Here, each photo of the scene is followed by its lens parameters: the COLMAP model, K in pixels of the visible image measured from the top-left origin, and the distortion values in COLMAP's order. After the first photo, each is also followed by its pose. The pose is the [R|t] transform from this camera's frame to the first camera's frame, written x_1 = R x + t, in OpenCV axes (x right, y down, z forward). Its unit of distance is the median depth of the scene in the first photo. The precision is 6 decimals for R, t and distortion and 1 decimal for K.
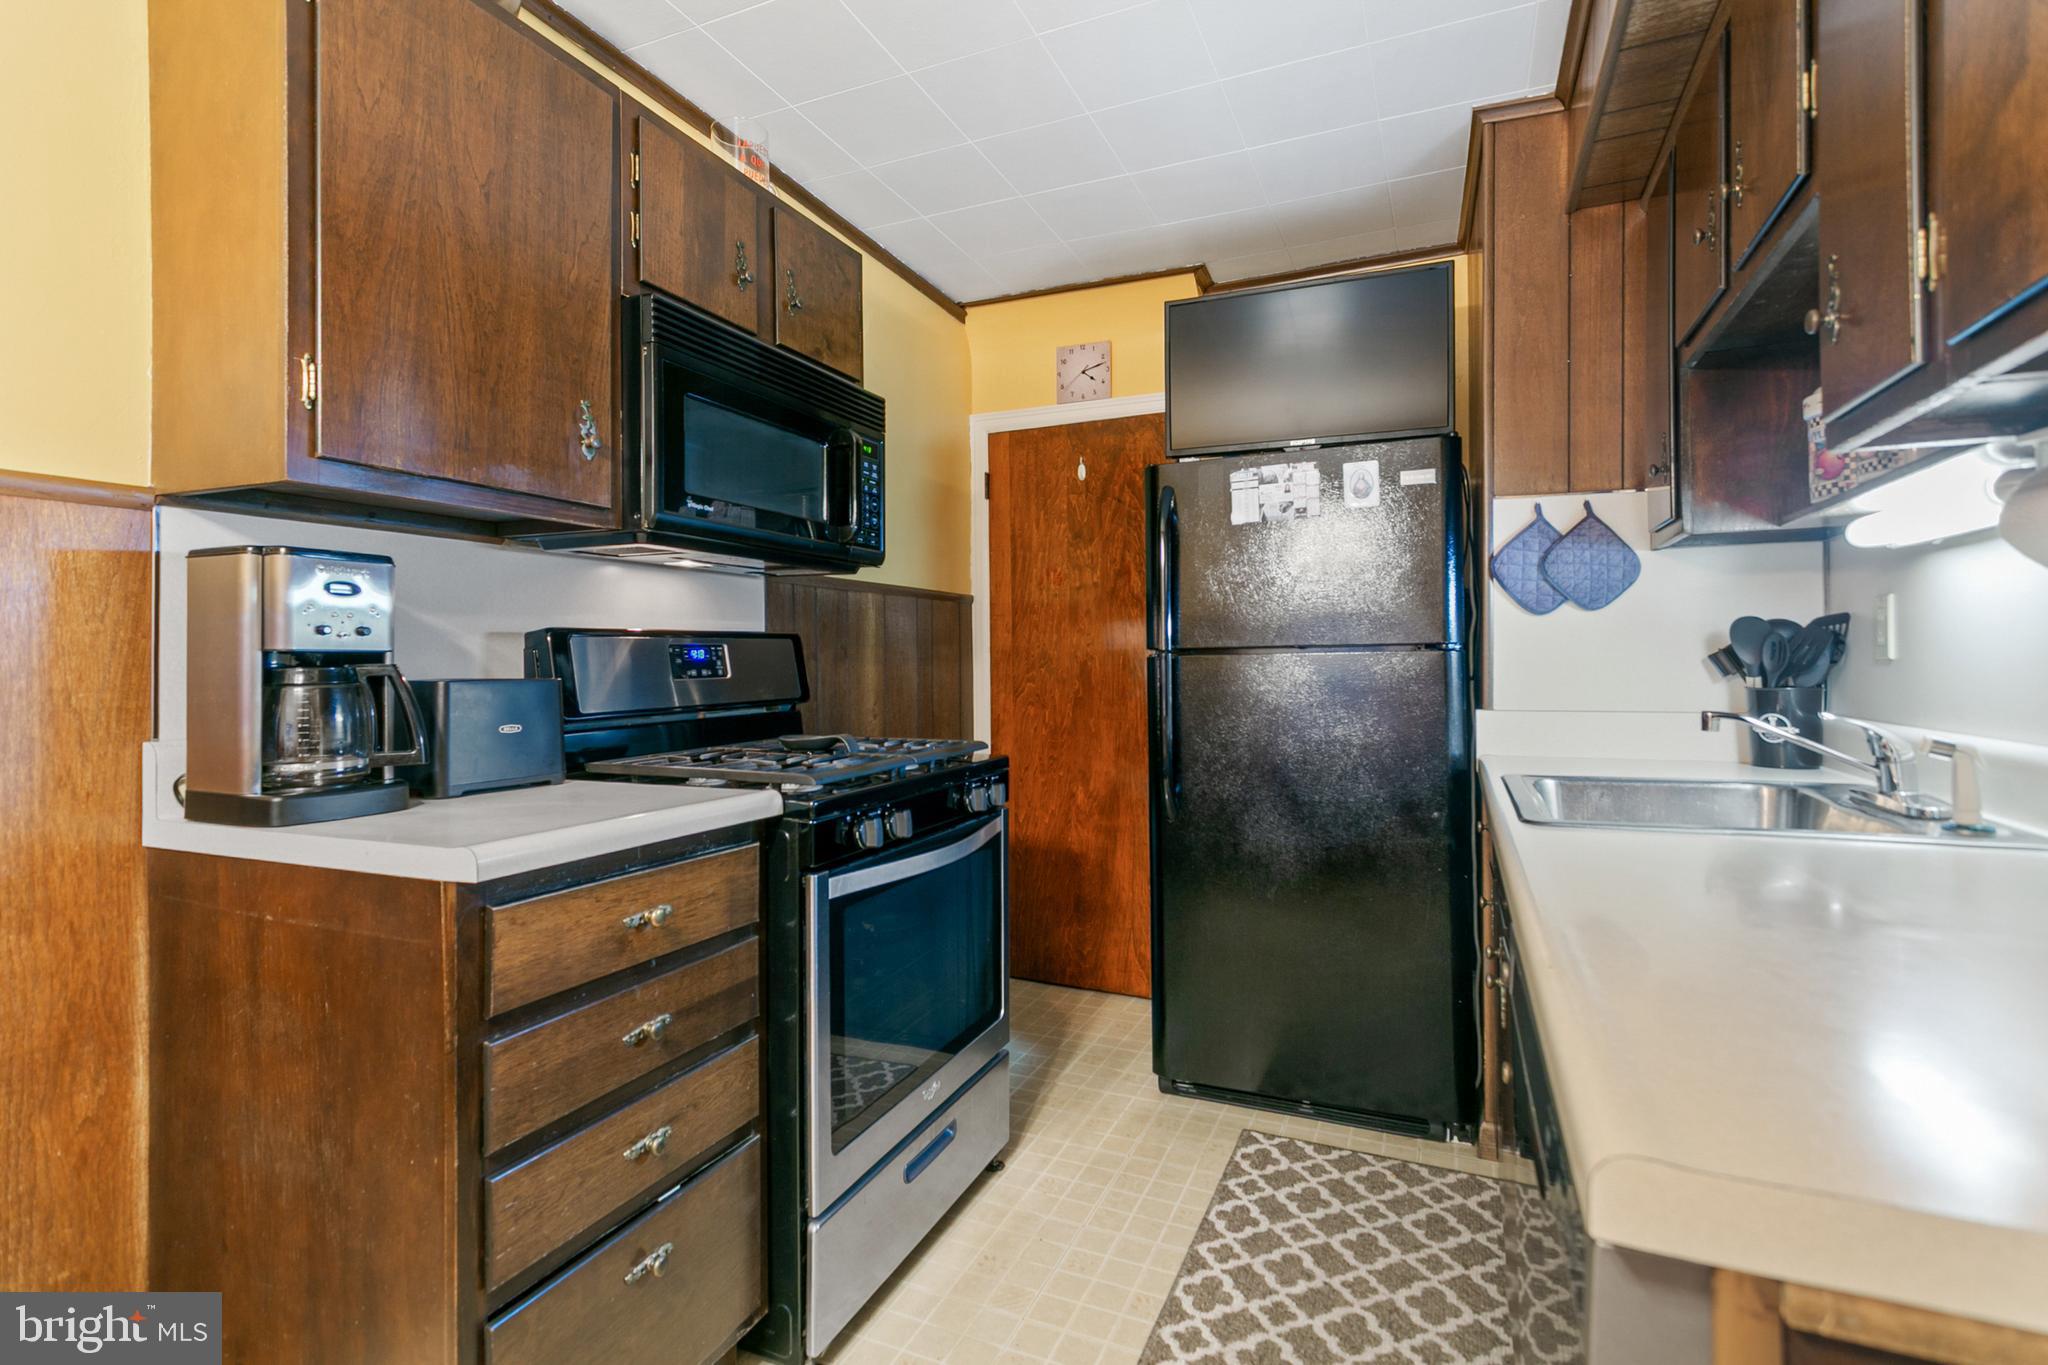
lens RADIAL K [[992.5, 0, 1019.1], [0, 992.5, 656.9], [0, 0, 1]] dist [0.008199, 0.001026]
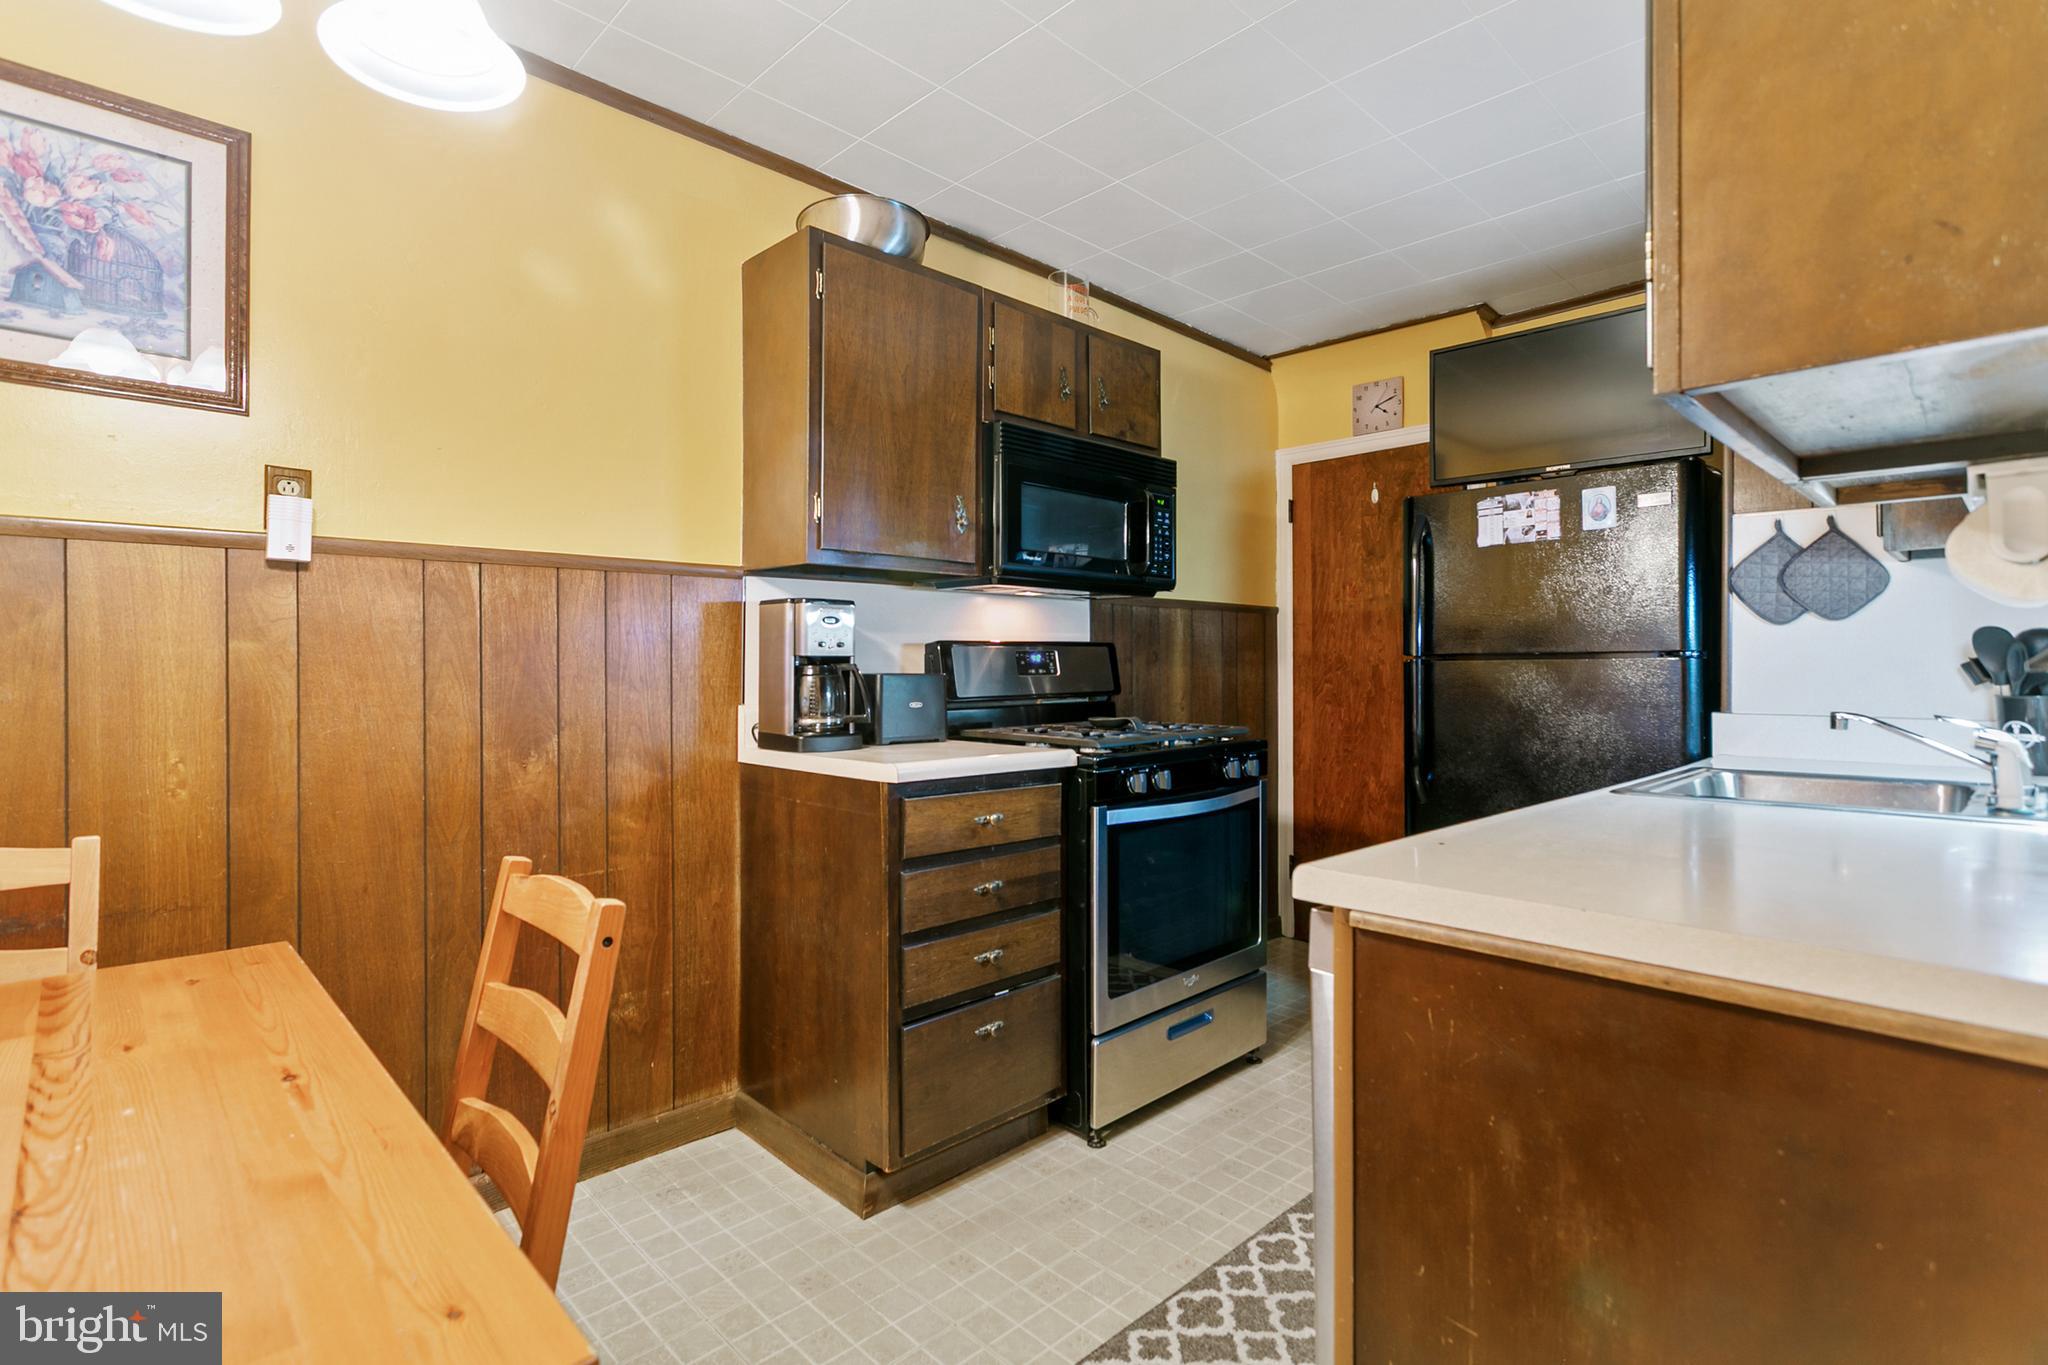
lens RADIAL K [[992.5, 0, 1005.5], [0, 992.5, 664.2], [0, 0, 1]] dist [0.008199, 0.001026]
pose [[0.925075, 0.007084, -0.379720, 0.220825], [-0.004998, 0.999967, 0.006478, -0.003728], [0.379753, -0.004095, 0.925079, -0.409458]]
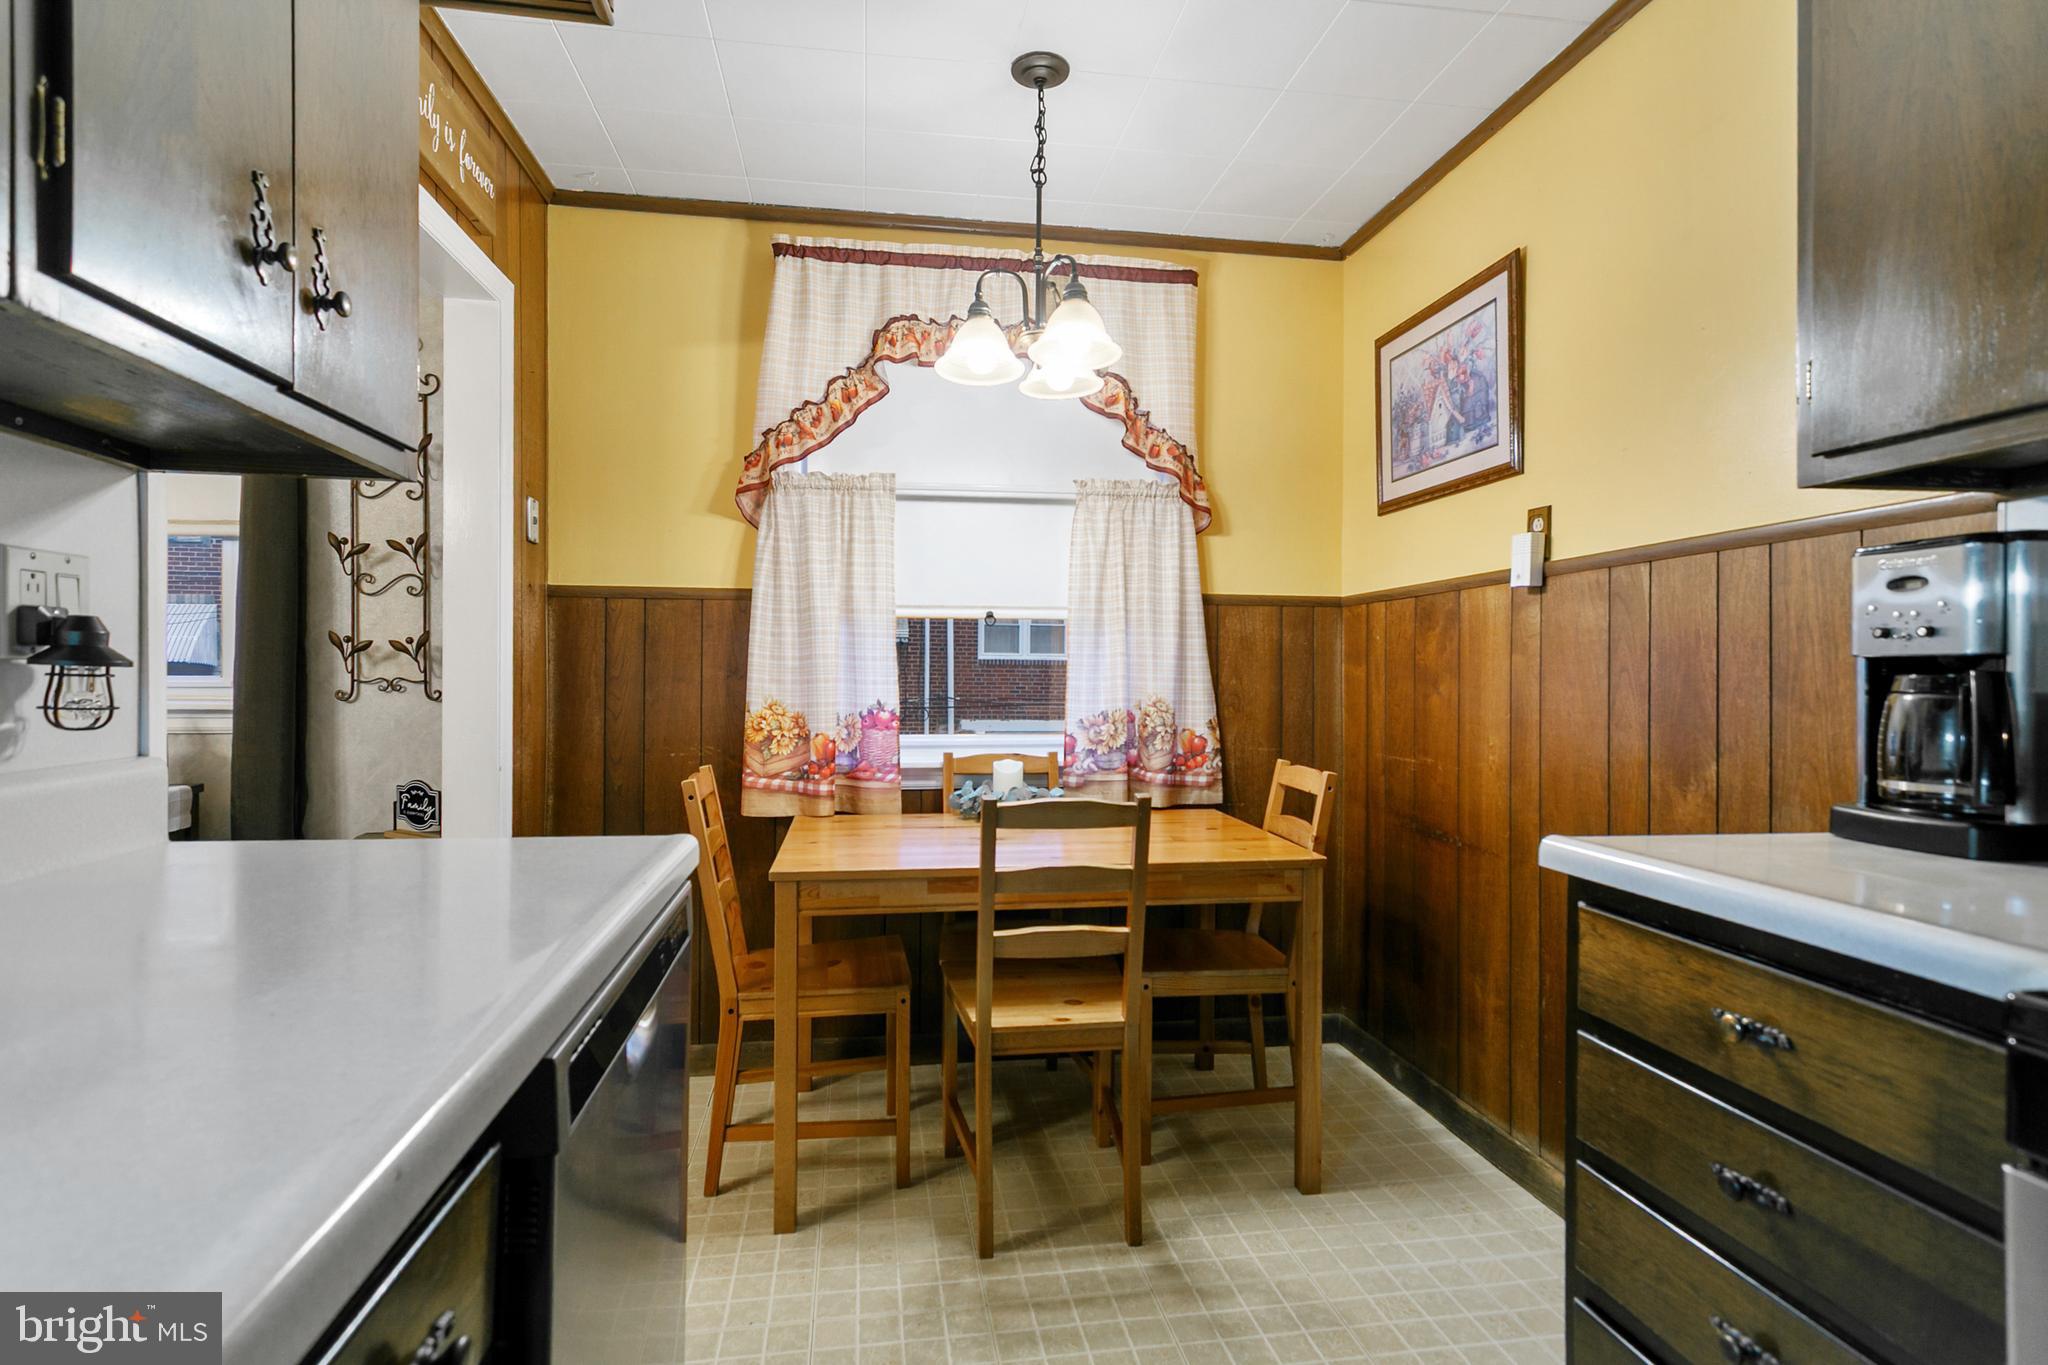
lens RADIAL K [[992.5, 0, 1010.2], [0, 992.5, 675.8], [0, 0, 1]] dist [0.008199, 0.001026]
pose [[-0.838553, 0.001956, -0.544816, 0.364822], [-0.000130, 0.999993, 0.003790, 0.007017], [0.544820, 0.003250, -0.838547, 1.058498]]
